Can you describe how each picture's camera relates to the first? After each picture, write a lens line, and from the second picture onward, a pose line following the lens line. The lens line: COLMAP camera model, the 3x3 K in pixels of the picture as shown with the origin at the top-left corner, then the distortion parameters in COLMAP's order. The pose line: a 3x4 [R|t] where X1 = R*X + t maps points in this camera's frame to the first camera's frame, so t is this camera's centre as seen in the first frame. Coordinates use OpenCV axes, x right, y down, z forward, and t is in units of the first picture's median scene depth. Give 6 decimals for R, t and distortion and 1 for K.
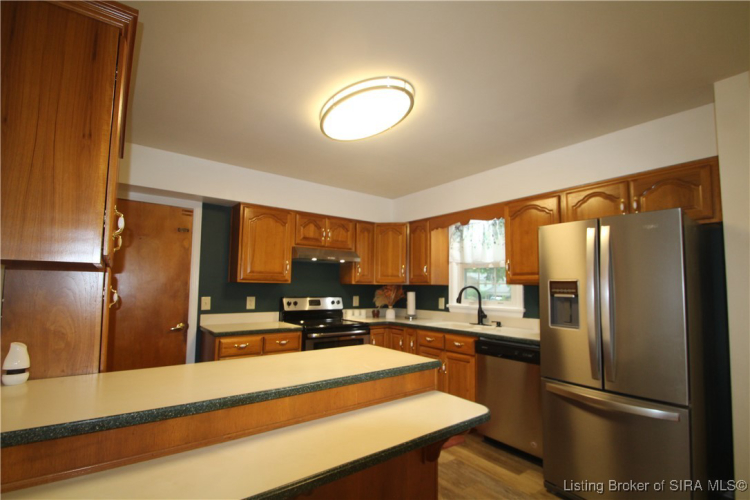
lens RADIAL K [[354.3, 0, 386.4], [0, 354.3, 261.6], [0, 0, 1]] dist [0.007871, -0.010454]
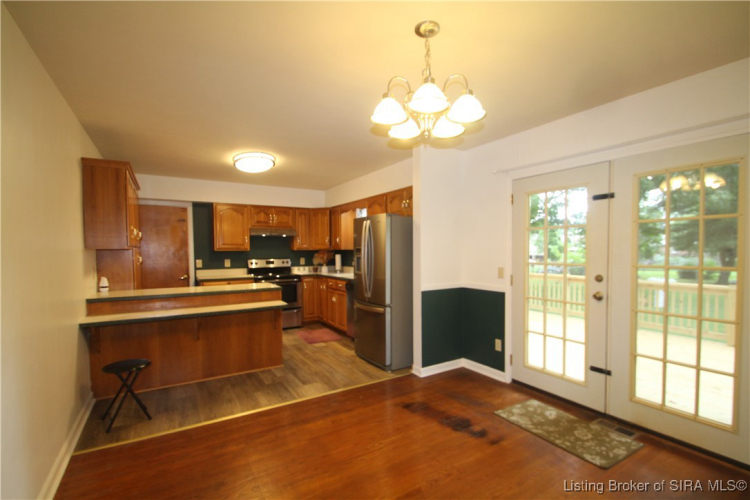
lens RADIAL K [[354.3, 0, 387.5], [0, 354.3, 260.7], [0, 0, 1]] dist [0.007871, -0.010454]
pose [[0.994889, -0.015009, -0.099852, 0.548322], [0.025511, 0.994171, 0.104753, -0.049205], [0.097698, -0.106765, 0.989473, -0.576152]]
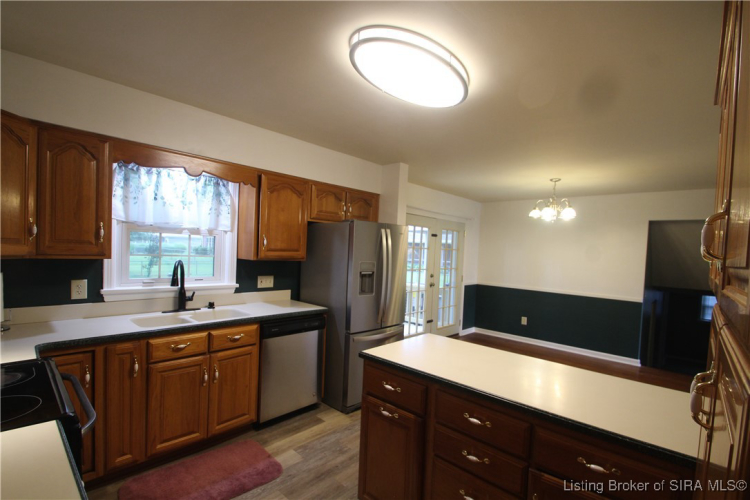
lens RADIAL K [[354.3, 0, 383.4], [0, 354.3, 266.6], [0, 0, 1]] dist [0.007871, -0.010454]
pose [[-0.185335, -0.065256, 0.980506, -0.583863], [-0.117829, 0.992070, 0.043753, 0.001177], [-0.975586, -0.107423, -0.191554, 0.783104]]
